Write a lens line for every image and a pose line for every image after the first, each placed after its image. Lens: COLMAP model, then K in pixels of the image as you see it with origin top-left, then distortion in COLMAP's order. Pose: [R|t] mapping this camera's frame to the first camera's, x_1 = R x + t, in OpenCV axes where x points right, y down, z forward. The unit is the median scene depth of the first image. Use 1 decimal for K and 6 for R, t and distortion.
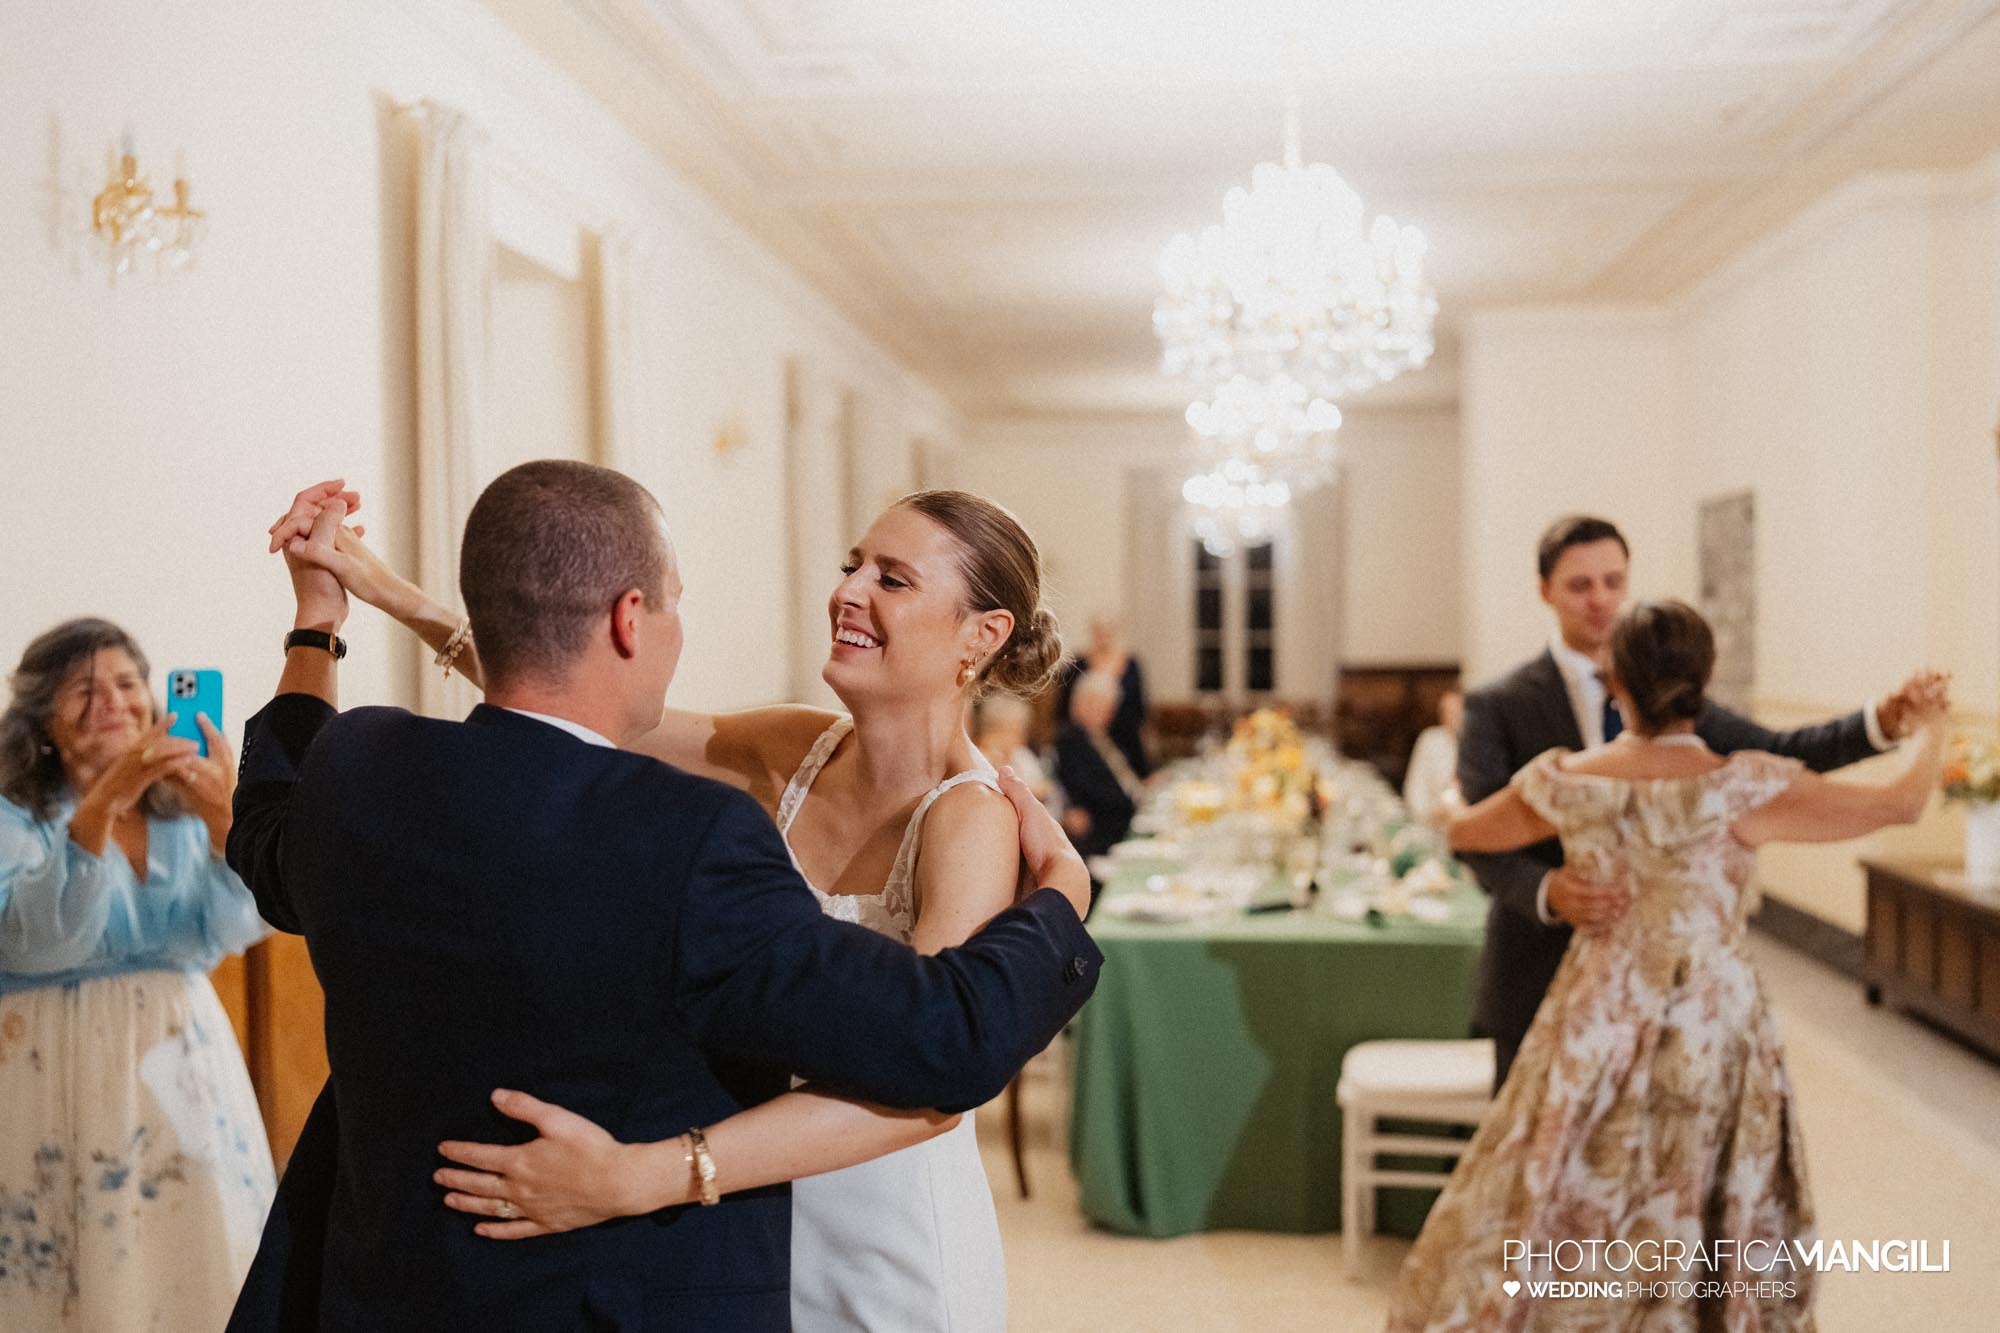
lens RADIAL K [[1991.3, 0, 983.1], [0, 1991.3, 687.2], [0, 0, 1]] dist [0.011681, 0.000000]
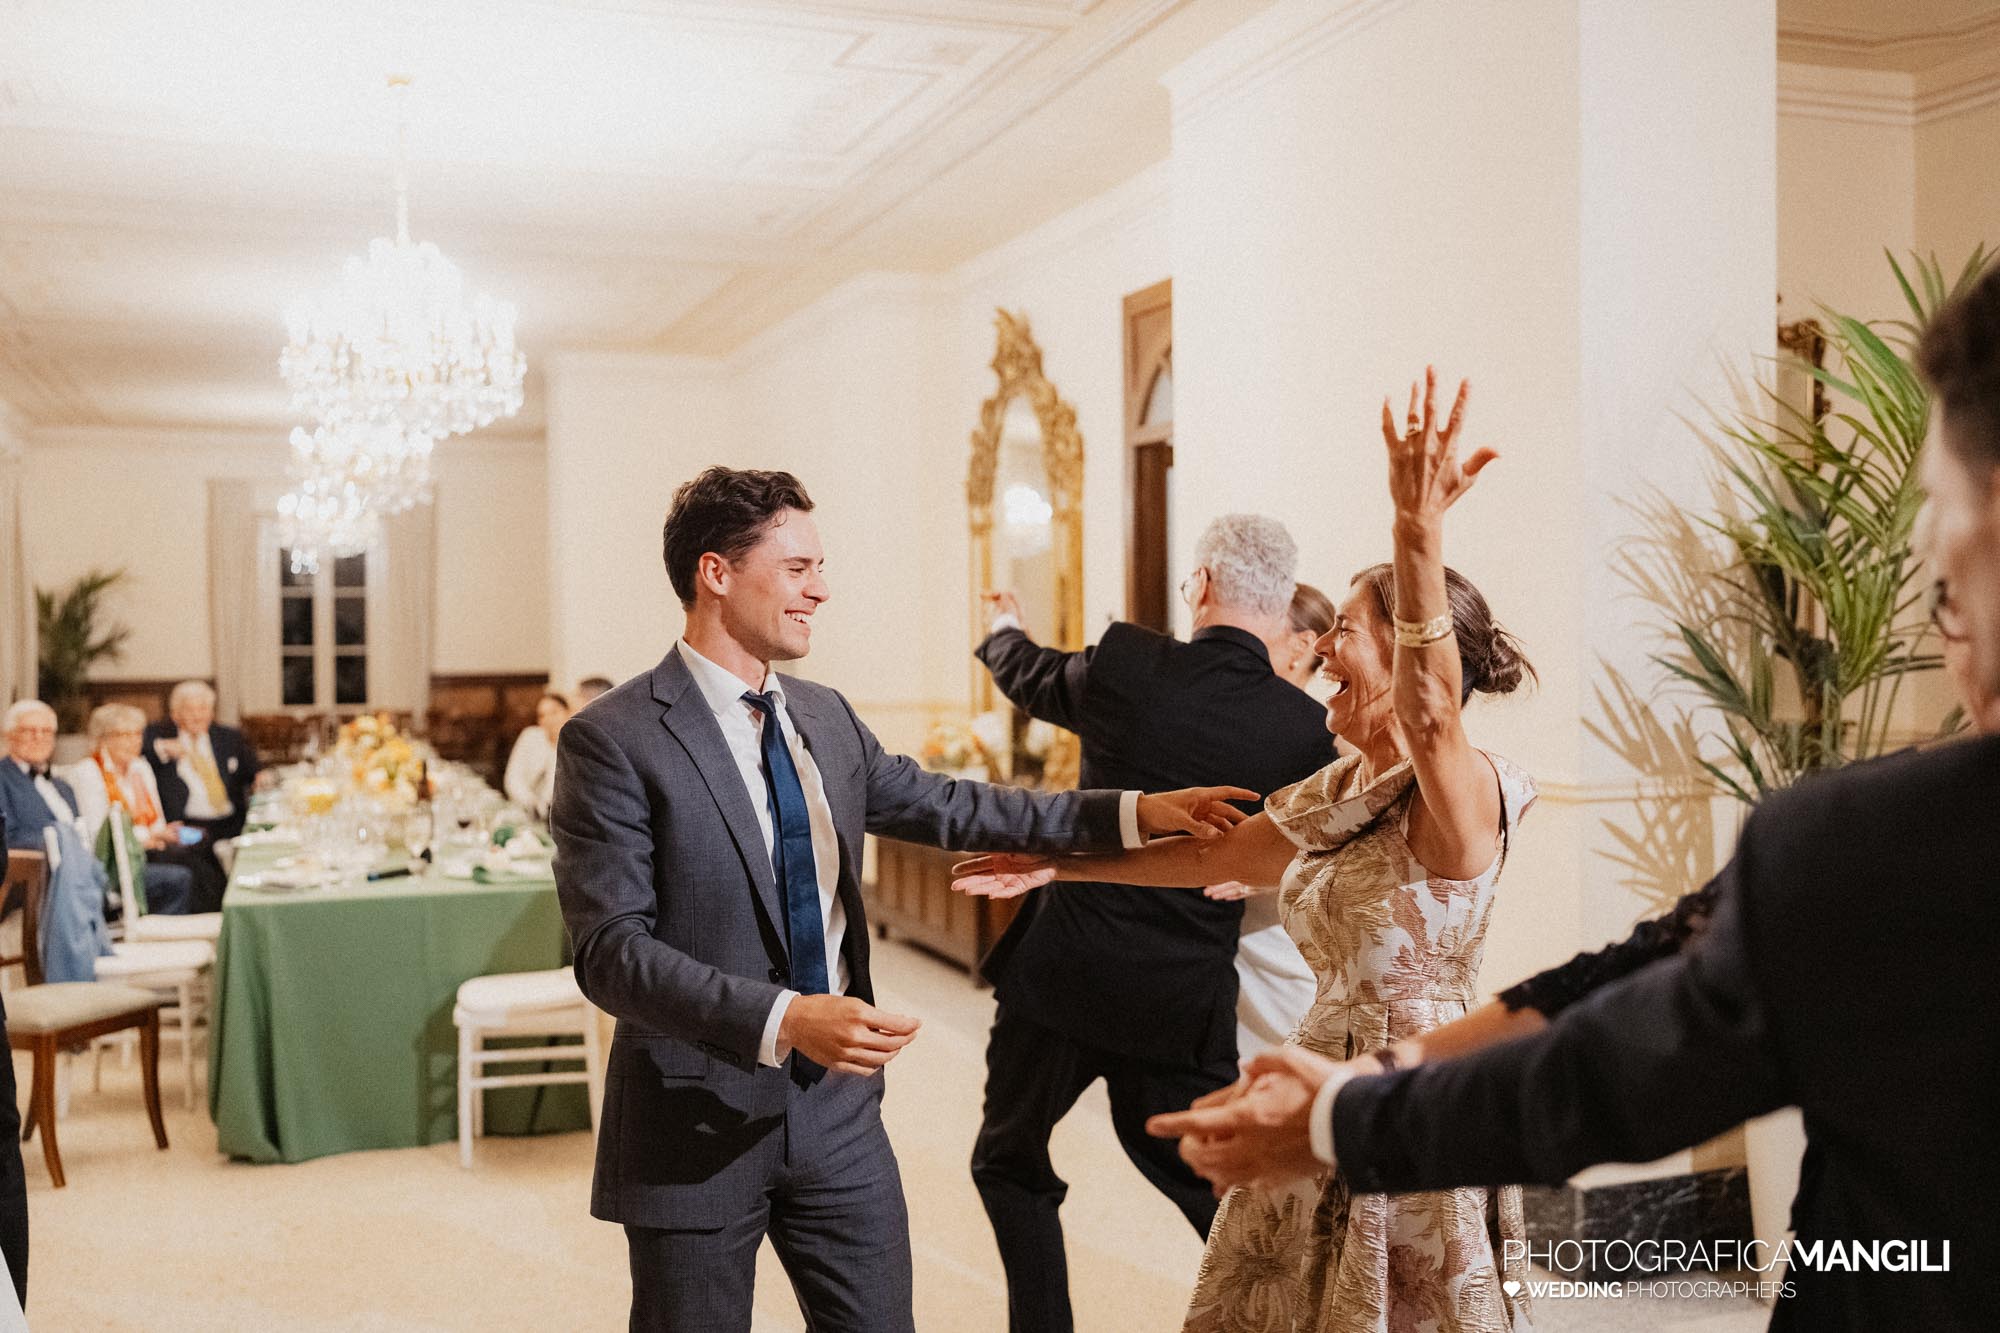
lens RADIAL K [[1991.3, 0, 1012.7], [0, 1991.3, 657.5], [0, 0, 1]] dist [0.011681, 0.000000]
pose [[0.894002, -0.005195, 0.448033, -0.042615], [0.015192, 0.999709, -0.018722, 0.009214], [-0.447805, 0.023544, 0.893821, -0.172277]]
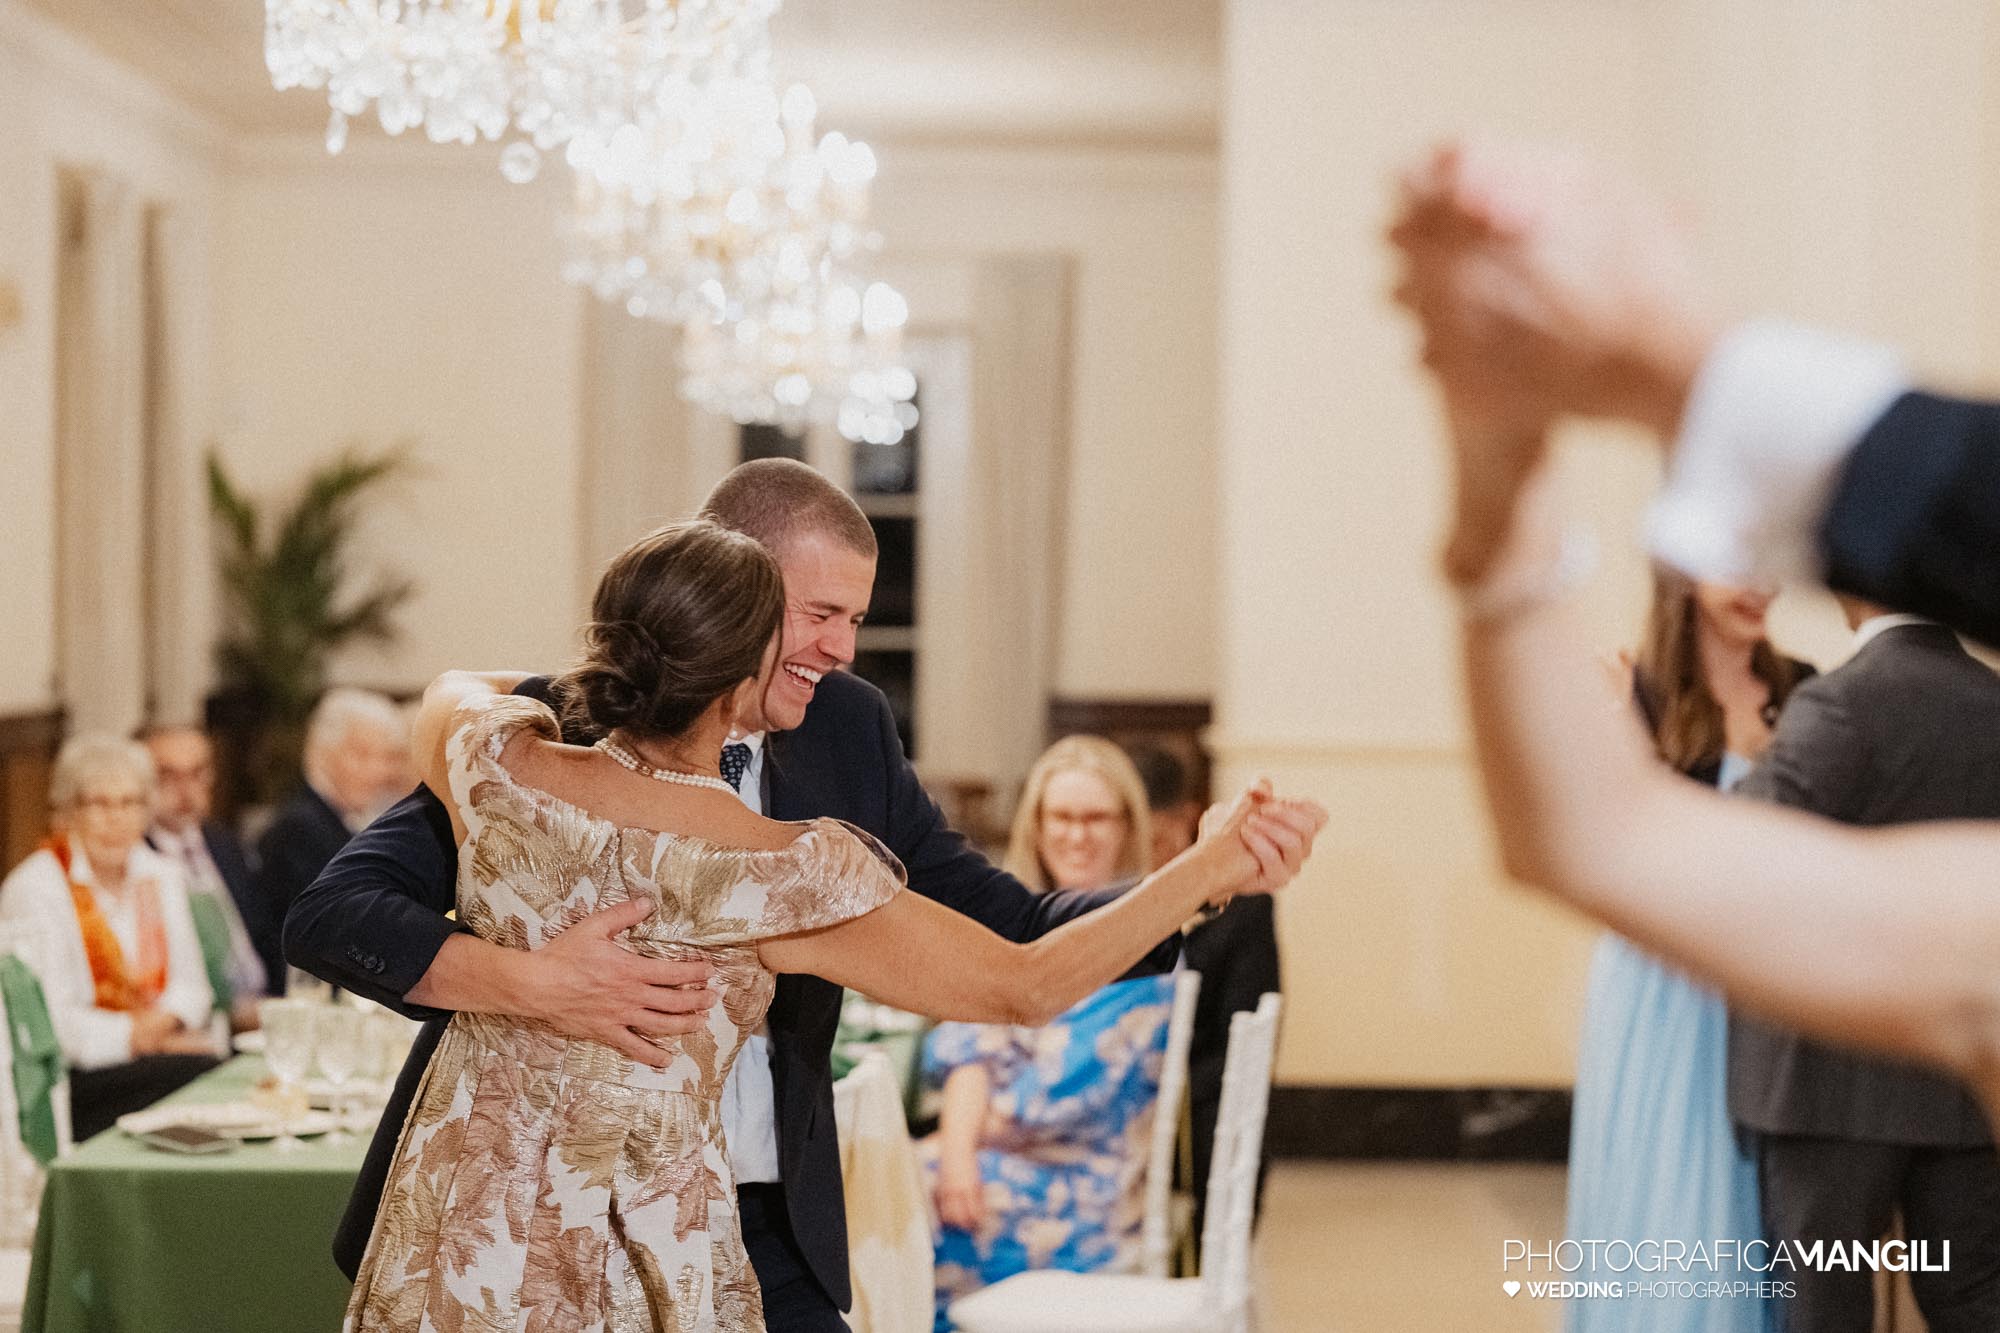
lens RADIAL K [[4793.9, 0, 999.3], [0, 4793.9, 680.3], [0, 0, 1]] dist [0.068360, 0.000000]
pose [[0.992723, 0.020743, 0.118622, 0.110785], [-0.018681, 0.999655, -0.018468, 0.012374], [-0.118964, 0.016118, 0.992768, -0.208181]]
